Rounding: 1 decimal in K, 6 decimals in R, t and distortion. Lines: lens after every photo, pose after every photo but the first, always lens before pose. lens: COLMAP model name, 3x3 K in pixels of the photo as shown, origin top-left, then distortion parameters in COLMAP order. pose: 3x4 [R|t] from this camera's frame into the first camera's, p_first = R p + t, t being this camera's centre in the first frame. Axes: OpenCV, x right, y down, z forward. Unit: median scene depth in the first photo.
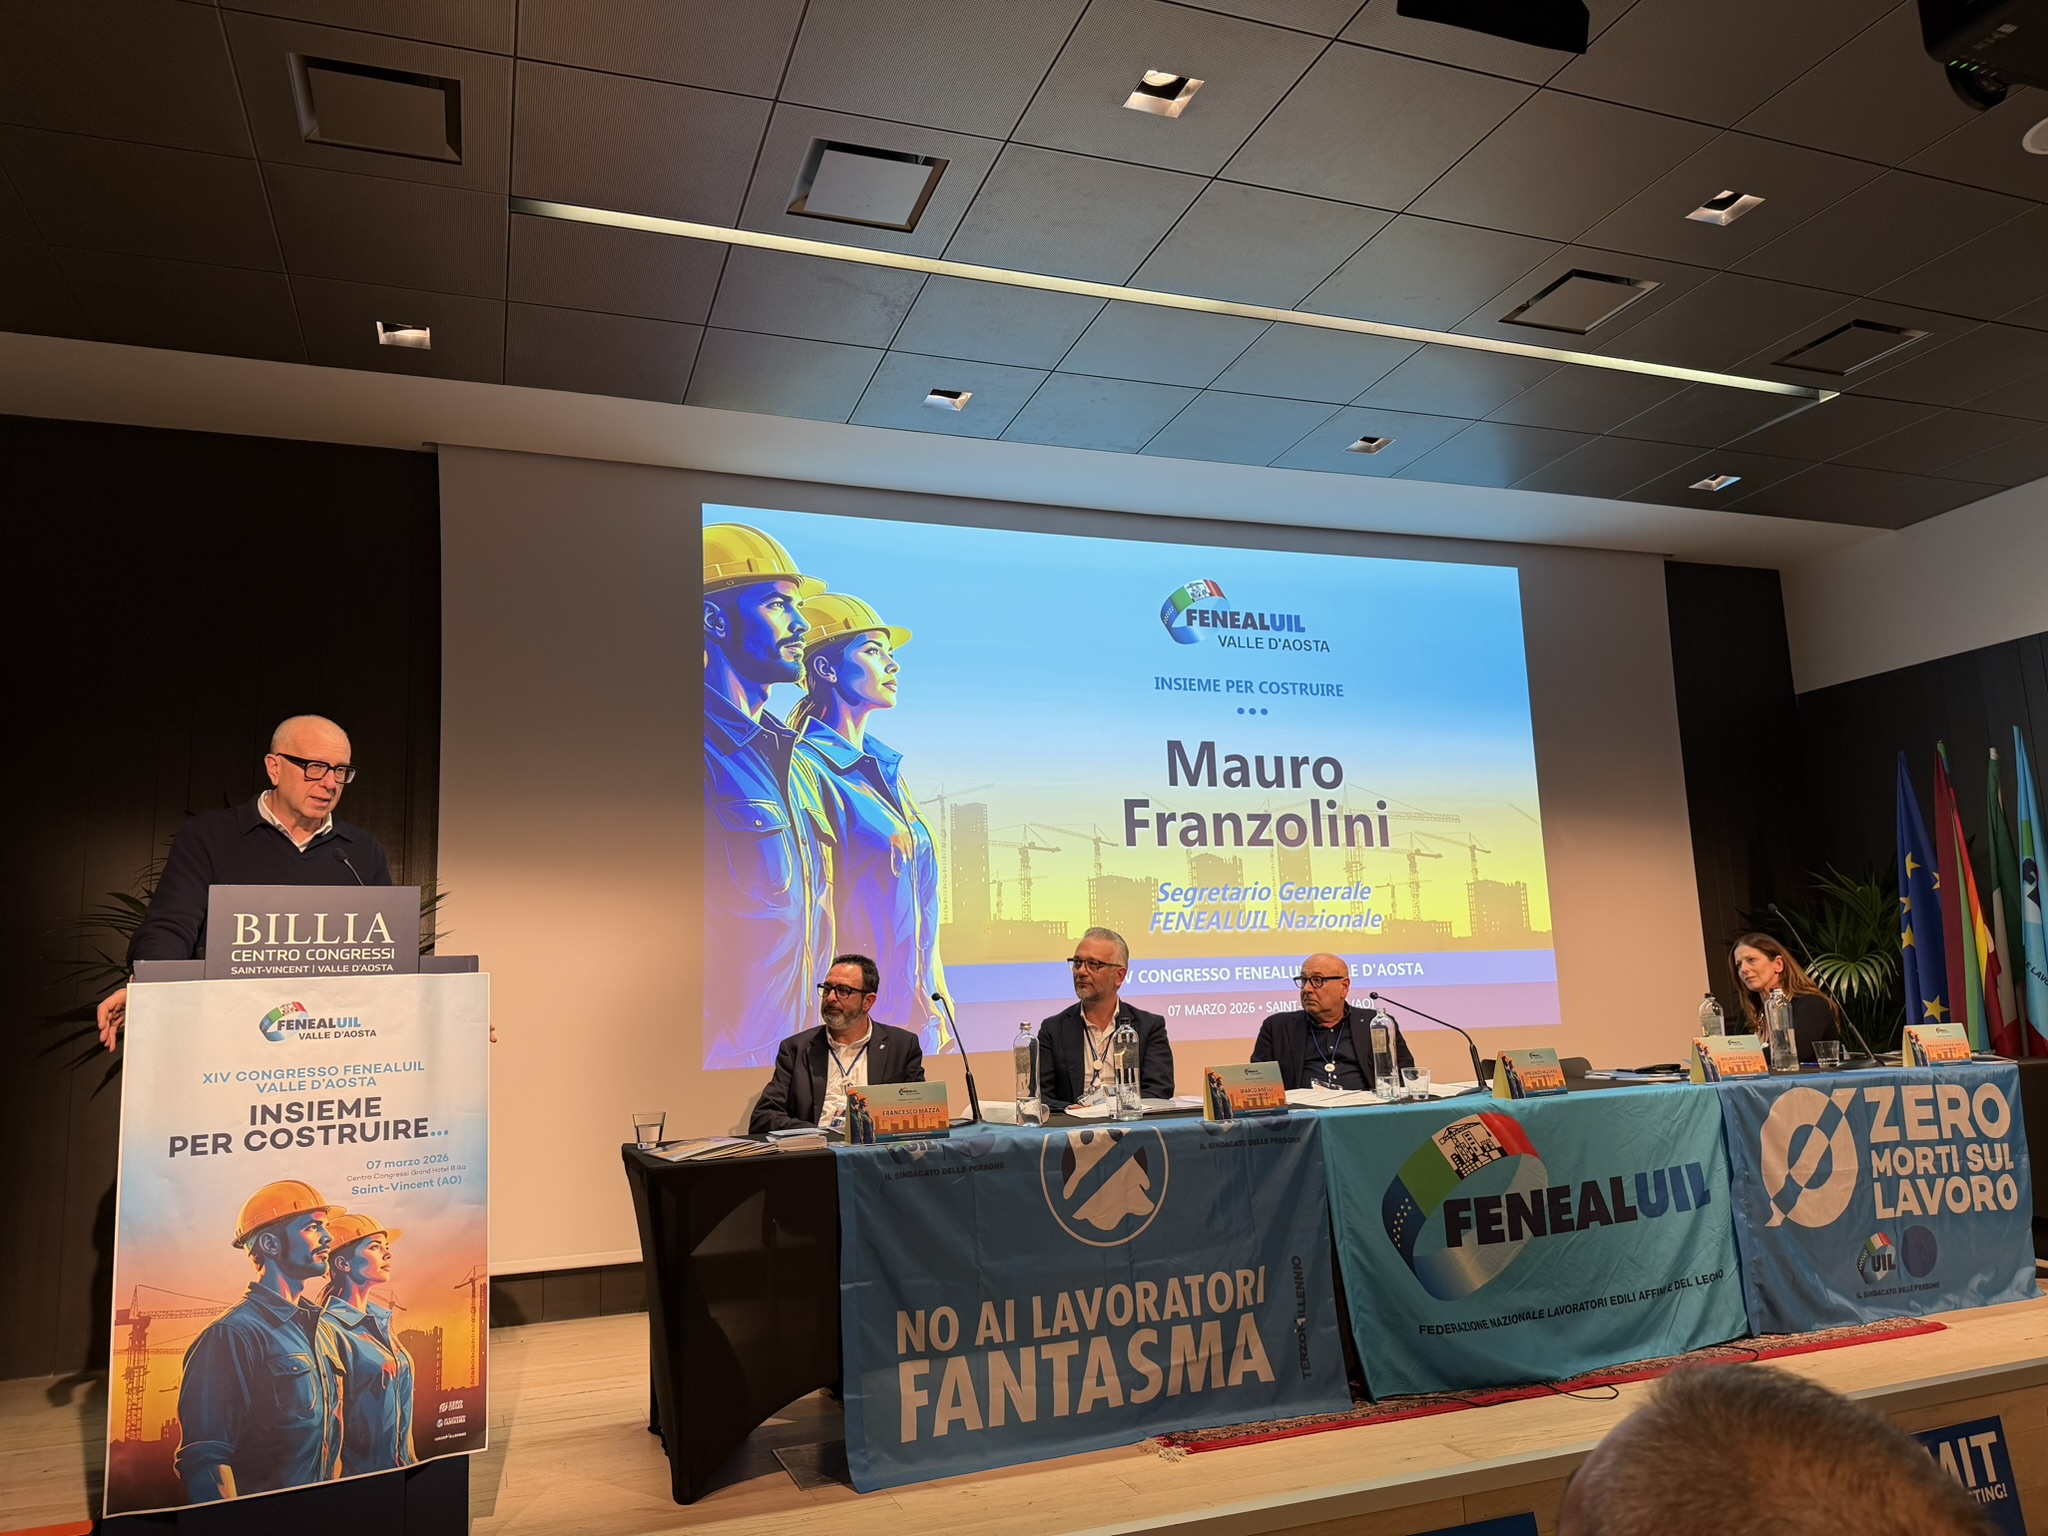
lens RADIAL K [[1400.4, 0, 1005.0], [0, 1400.4, 784.1], [0, 0, 1]] dist [-0.004135, 0.007416]
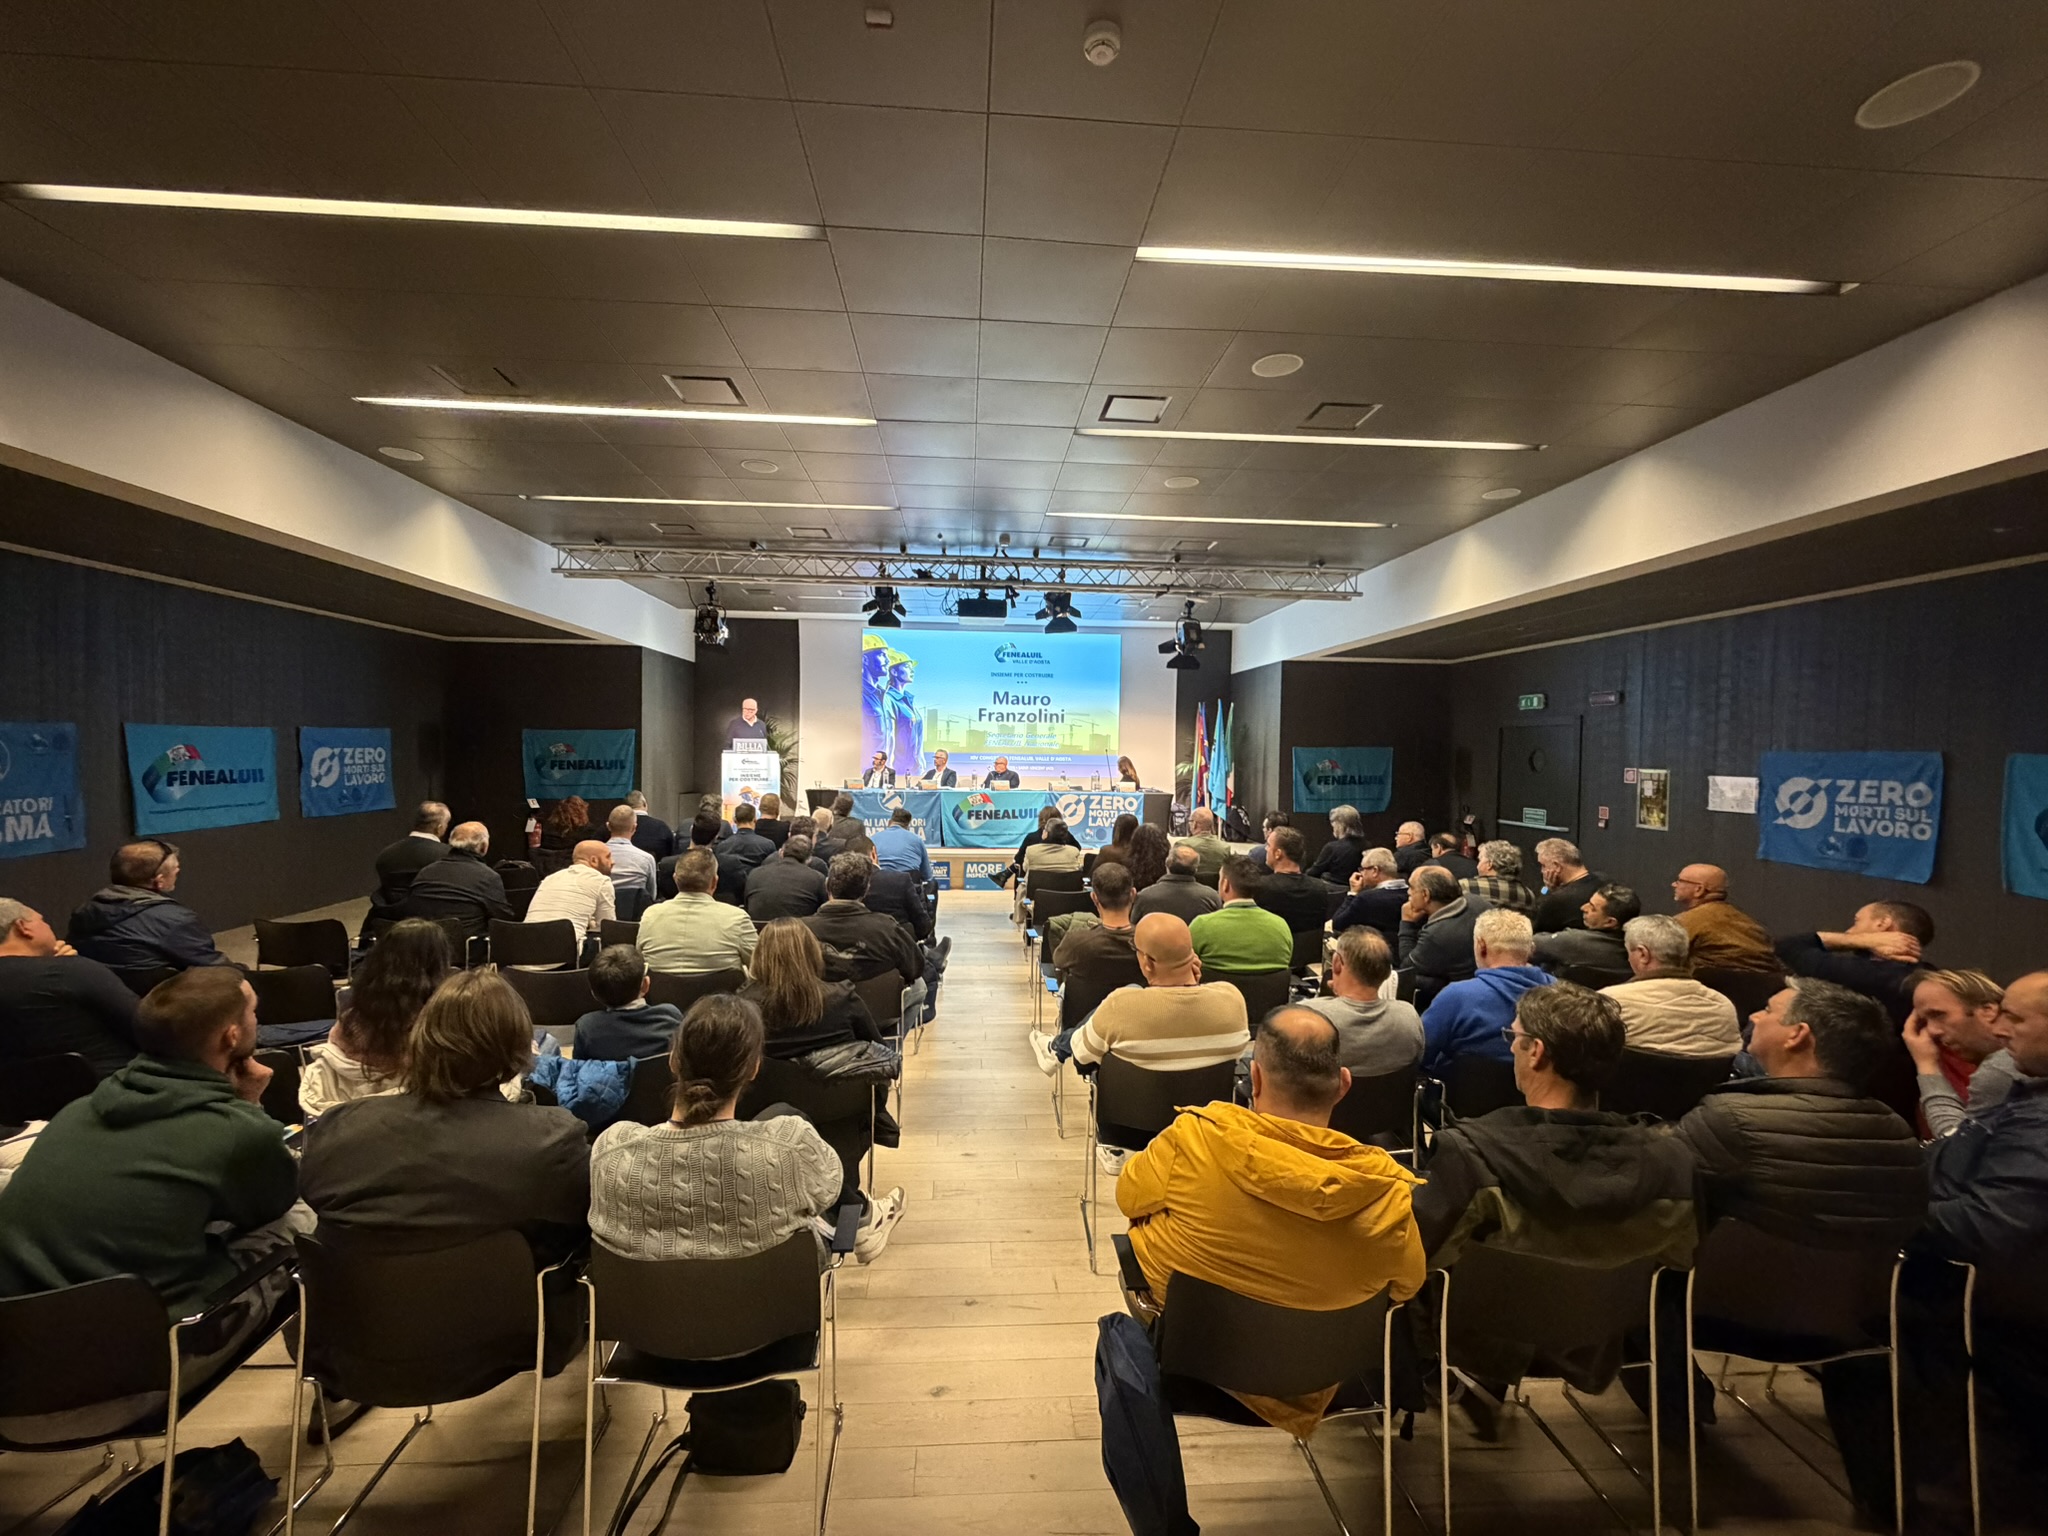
lens RADIAL K [[824.2, 0, 1011.0], [0, 824.2, 770.3], [0, 0, 1]] dist [0.001797, 0.000003]
pose [[0.958265, 0.059839, -0.279549, 1.215631], [-0.008613, 0.983447, 0.180990, -0.343055], [0.285752, -0.171029, 0.942918, -1.569389]]
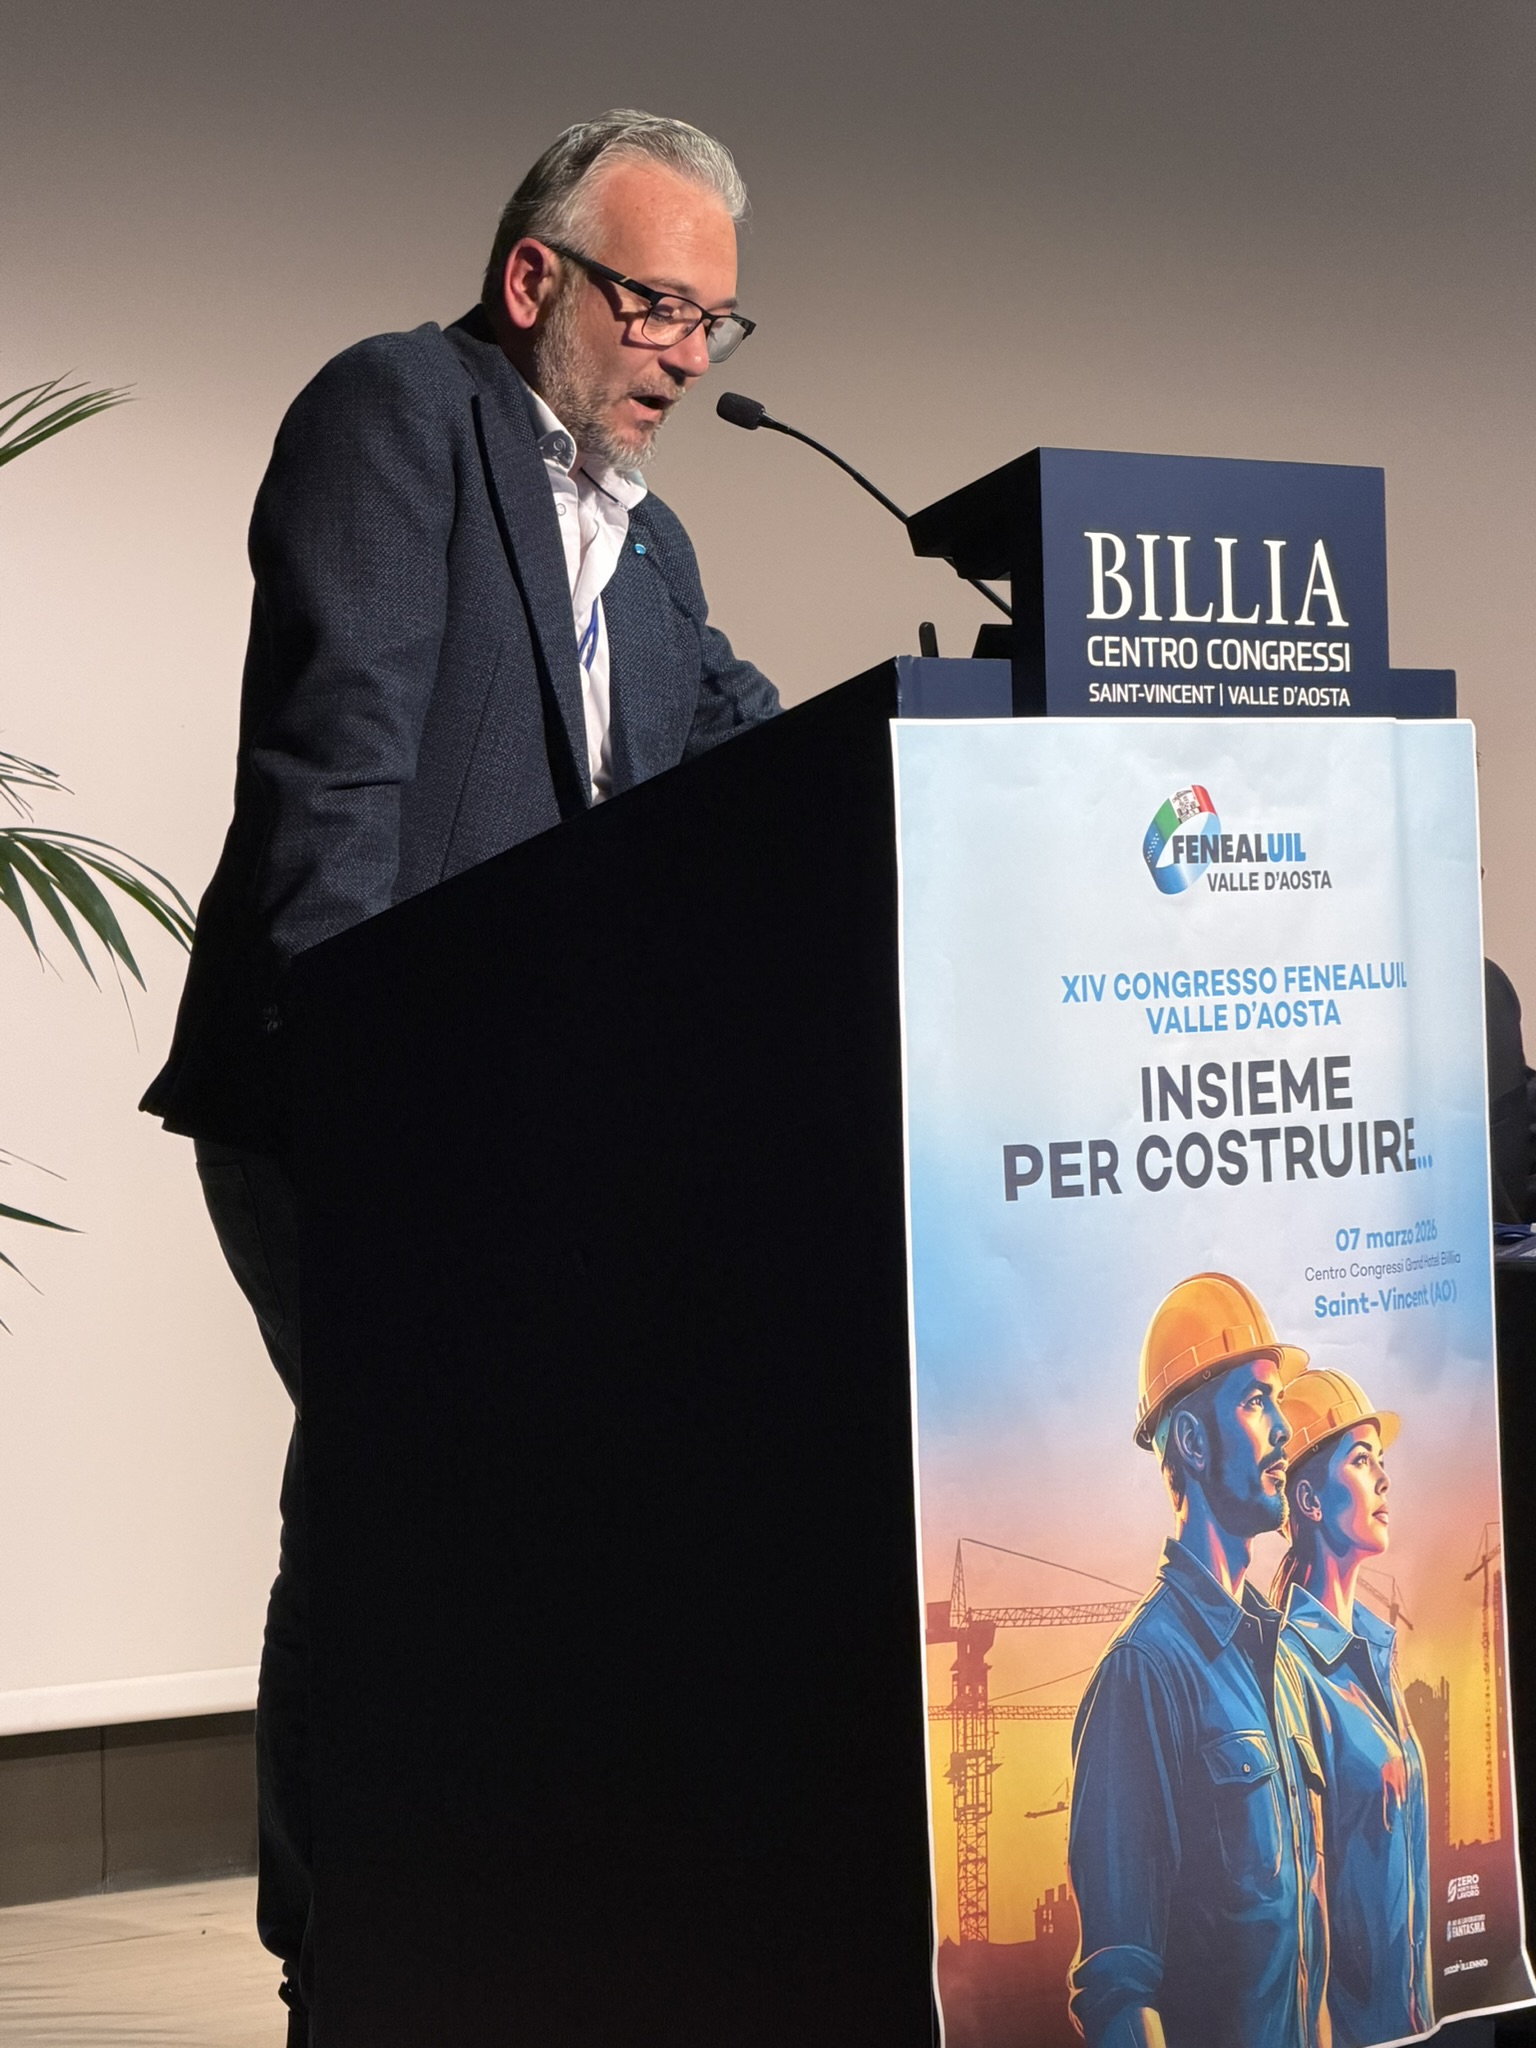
lens RADIAL K [[6373.1, 0, 765.6], [0, 6373.1, 1007.3], [0, 0, 1]] dist [0.321447, 0.000000]
pose [[0.944178, 0.022574, 0.328661, -0.858512], [-0.076823, 0.985232, 0.153025, -0.021234], [-0.320353, -0.169732, 0.931968, -0.362593]]
